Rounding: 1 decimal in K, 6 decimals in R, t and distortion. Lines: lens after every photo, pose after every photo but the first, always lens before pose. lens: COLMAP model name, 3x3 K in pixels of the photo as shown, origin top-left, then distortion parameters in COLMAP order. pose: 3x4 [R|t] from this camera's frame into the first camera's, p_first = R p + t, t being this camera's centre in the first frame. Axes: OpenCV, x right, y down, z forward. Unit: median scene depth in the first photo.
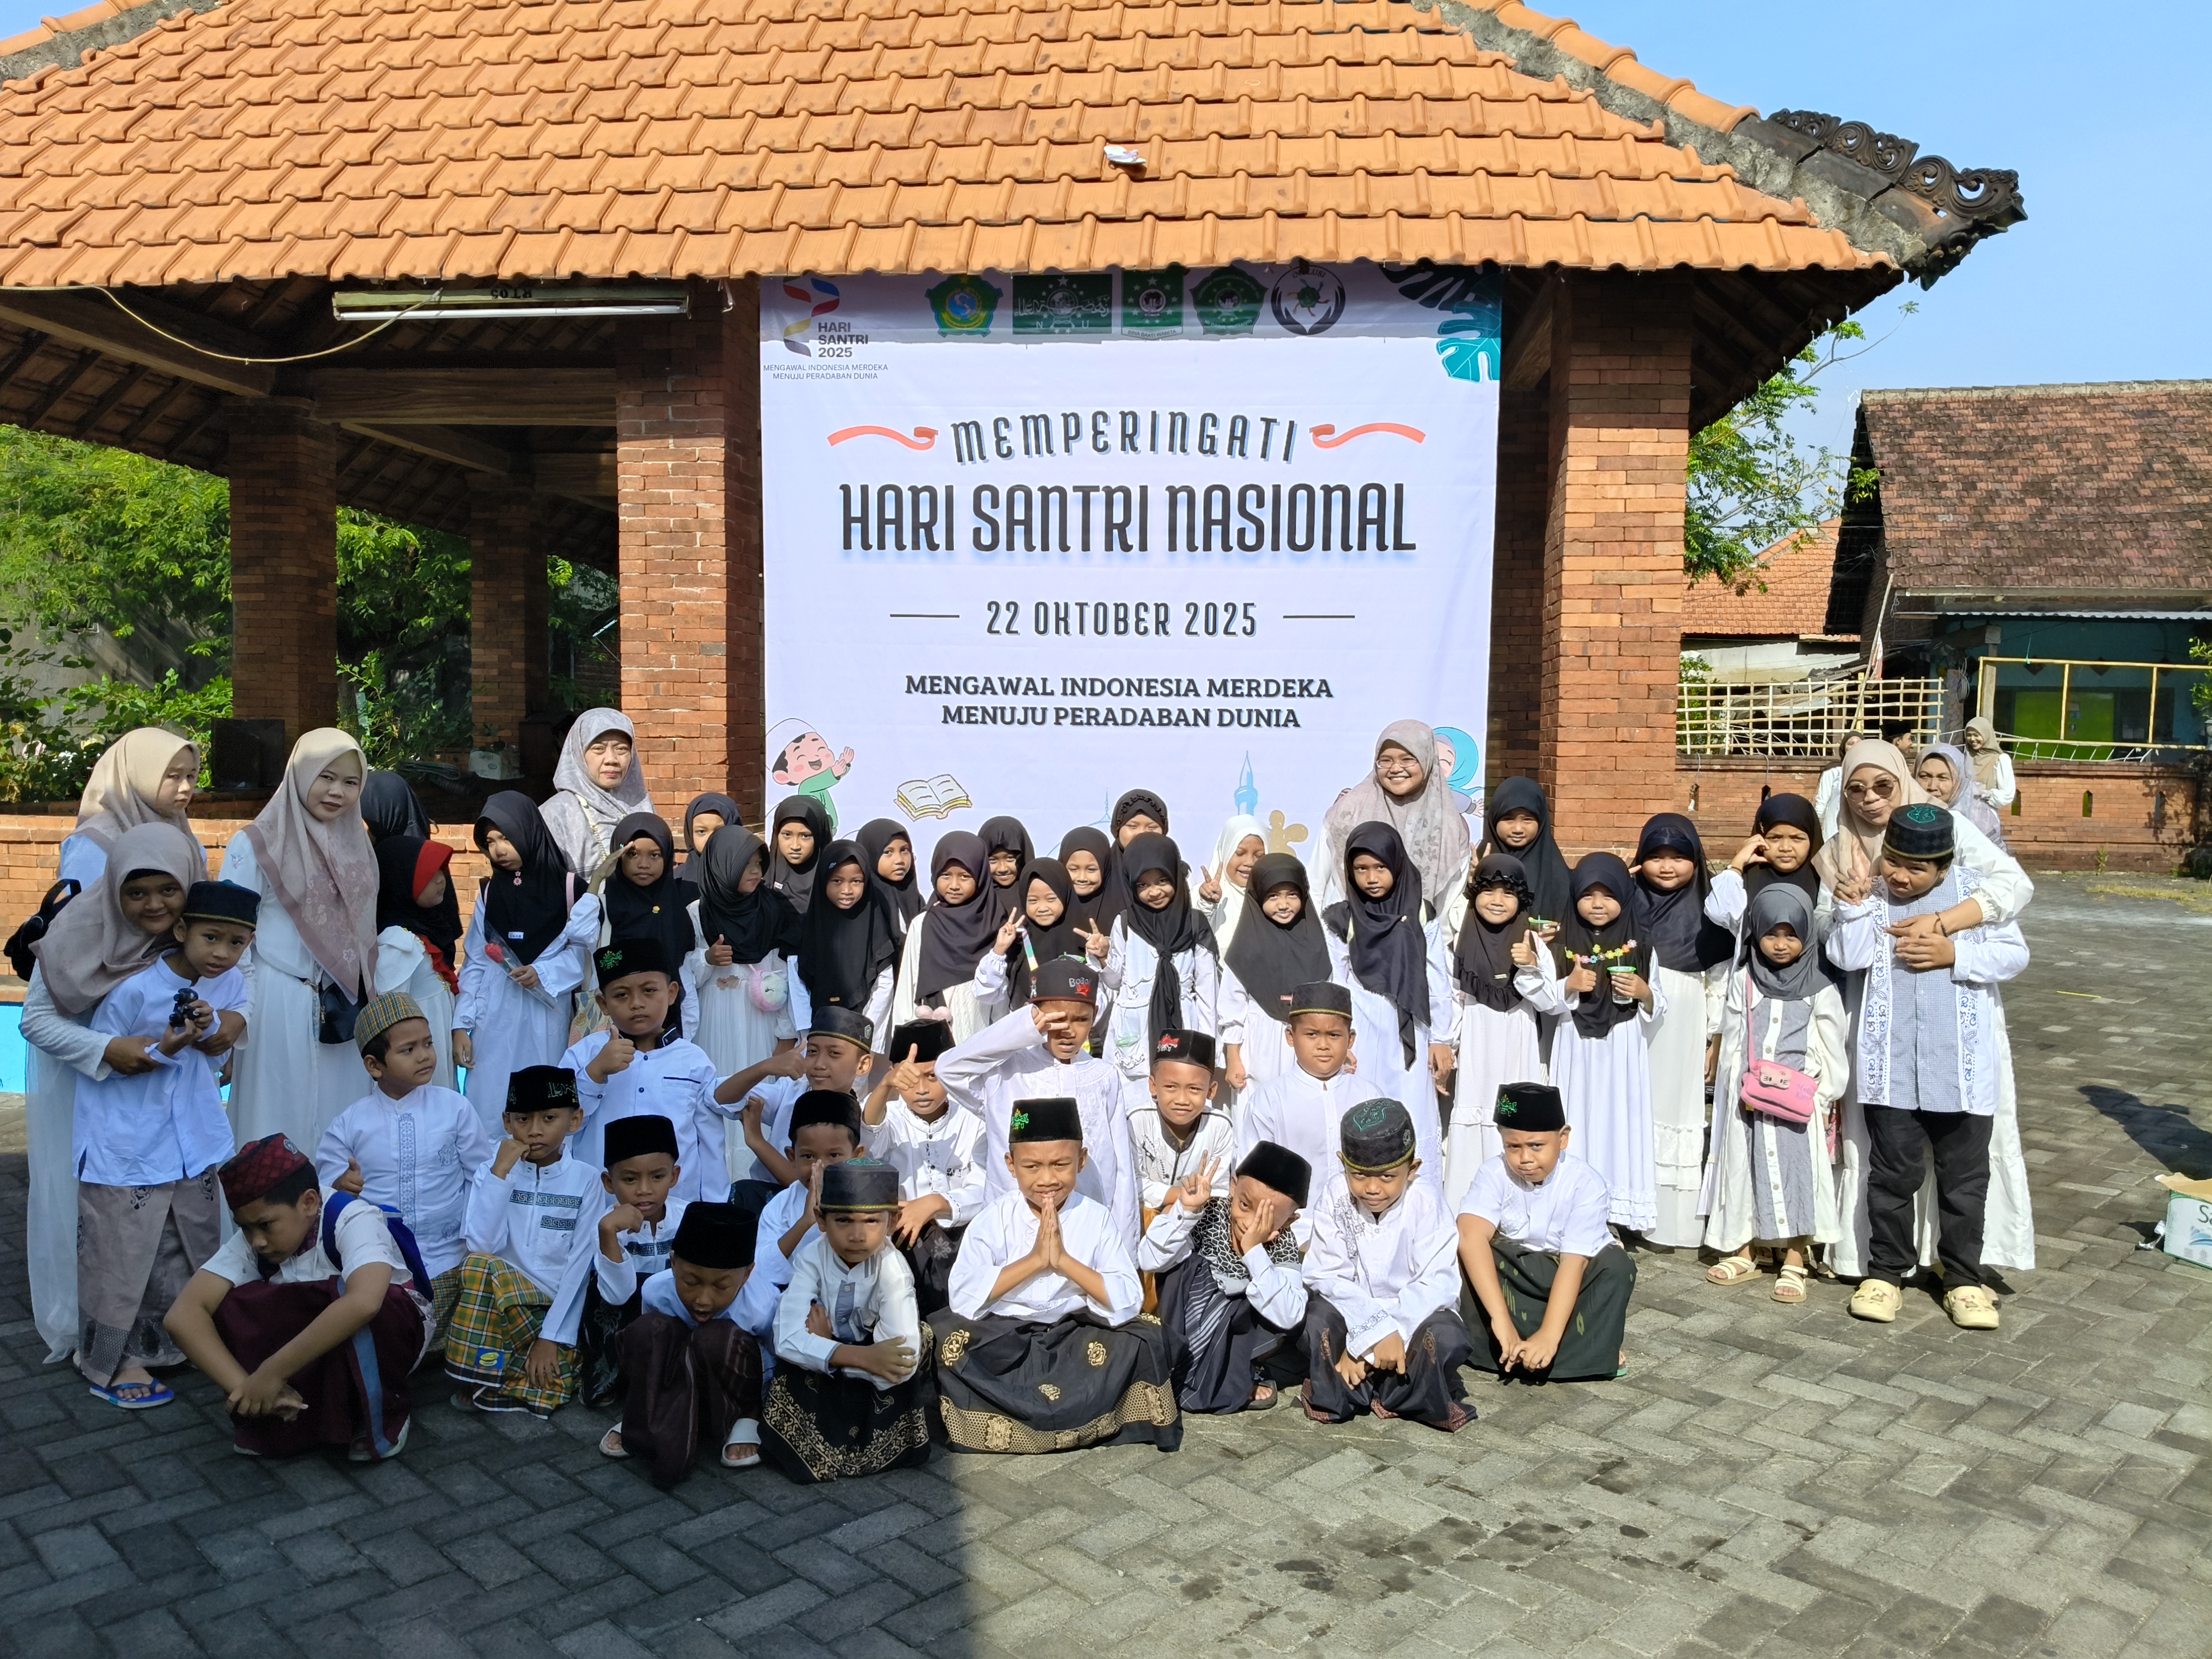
lens RADIAL K [[1690.3, 0, 1098.8], [0, 1690.3, 828.2], [0, 0, 1]] dist [-0.008195, -0.008769]
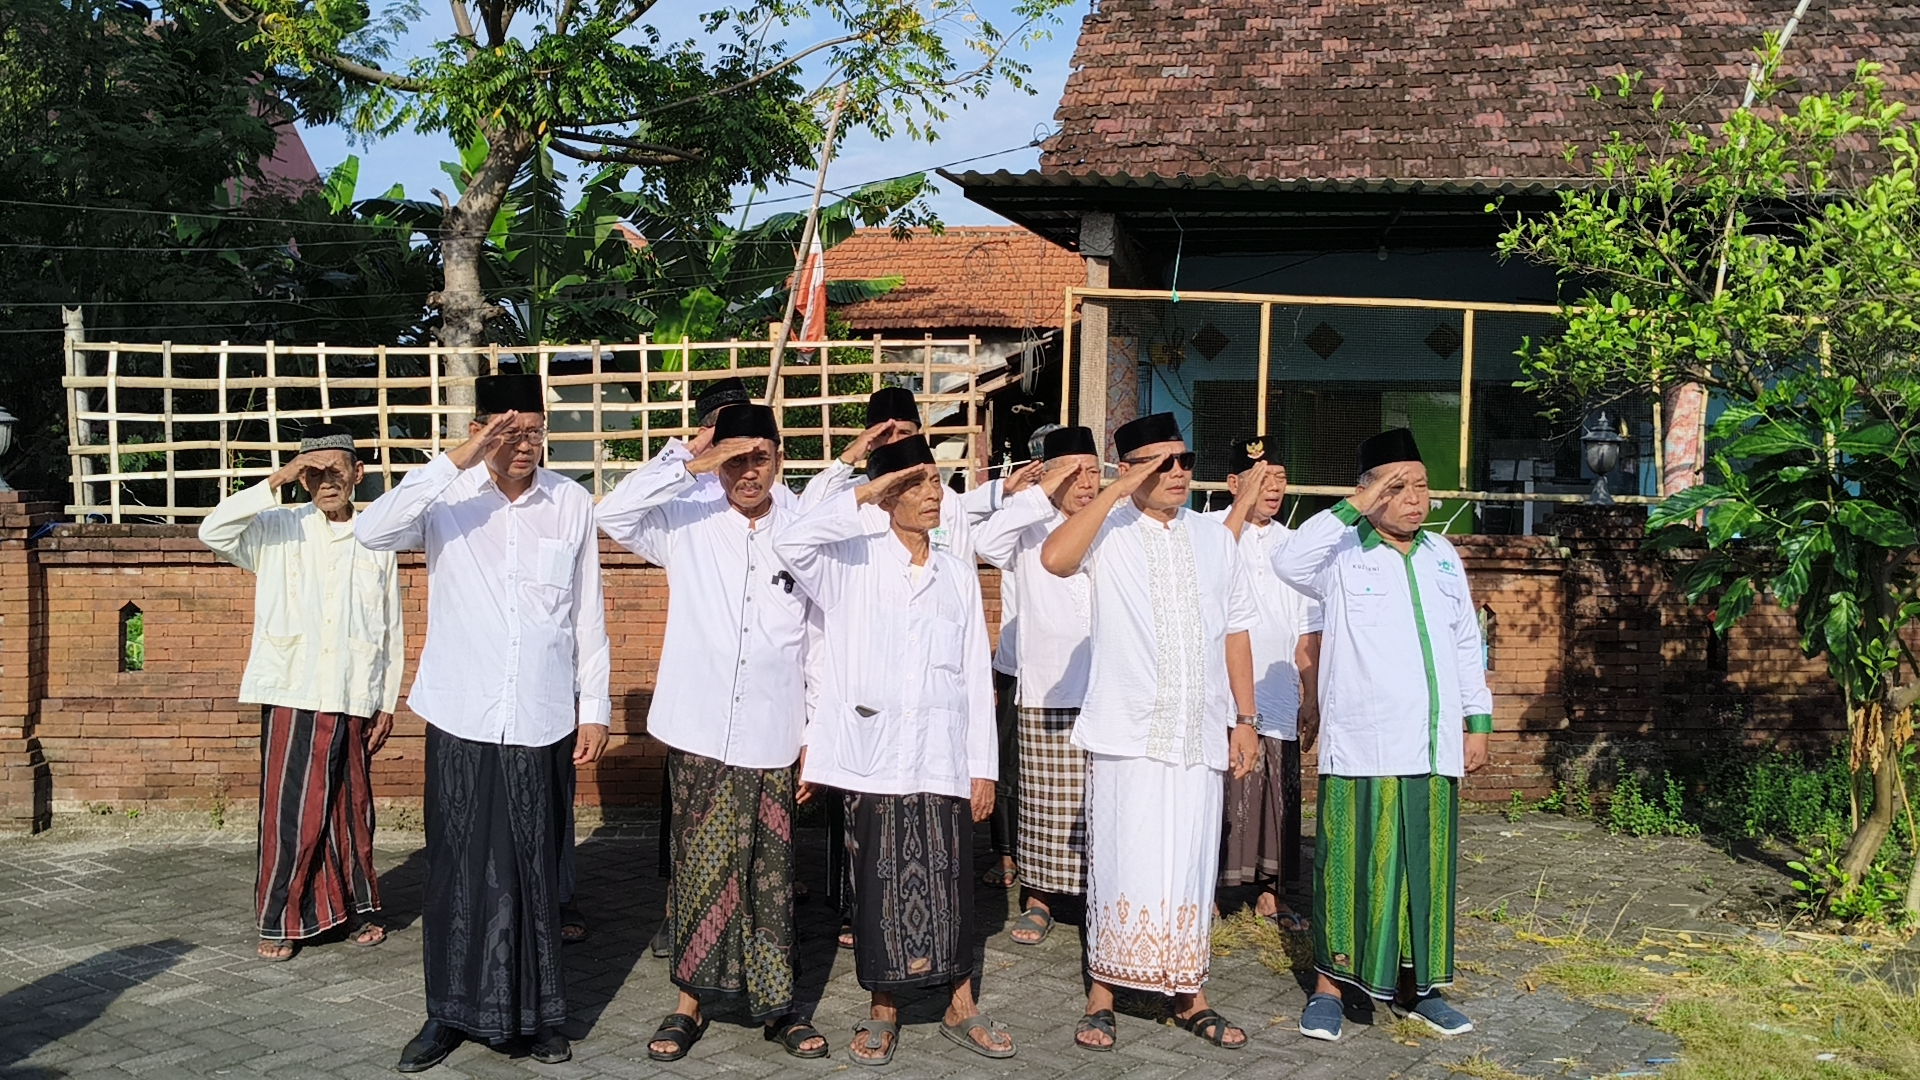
lens RADIAL K [[1696.3, 0, 918.7], [0, 1696.3, 526.4], [0, 0, 1]] dist [0.007556, 0.005042]
pose [[0.994344, -0.012686, 0.105443, 1.337625], [0.016959, 0.999067, -0.039730, -0.075456], [-0.104841, 0.041293, 0.993631, 1.769639]]
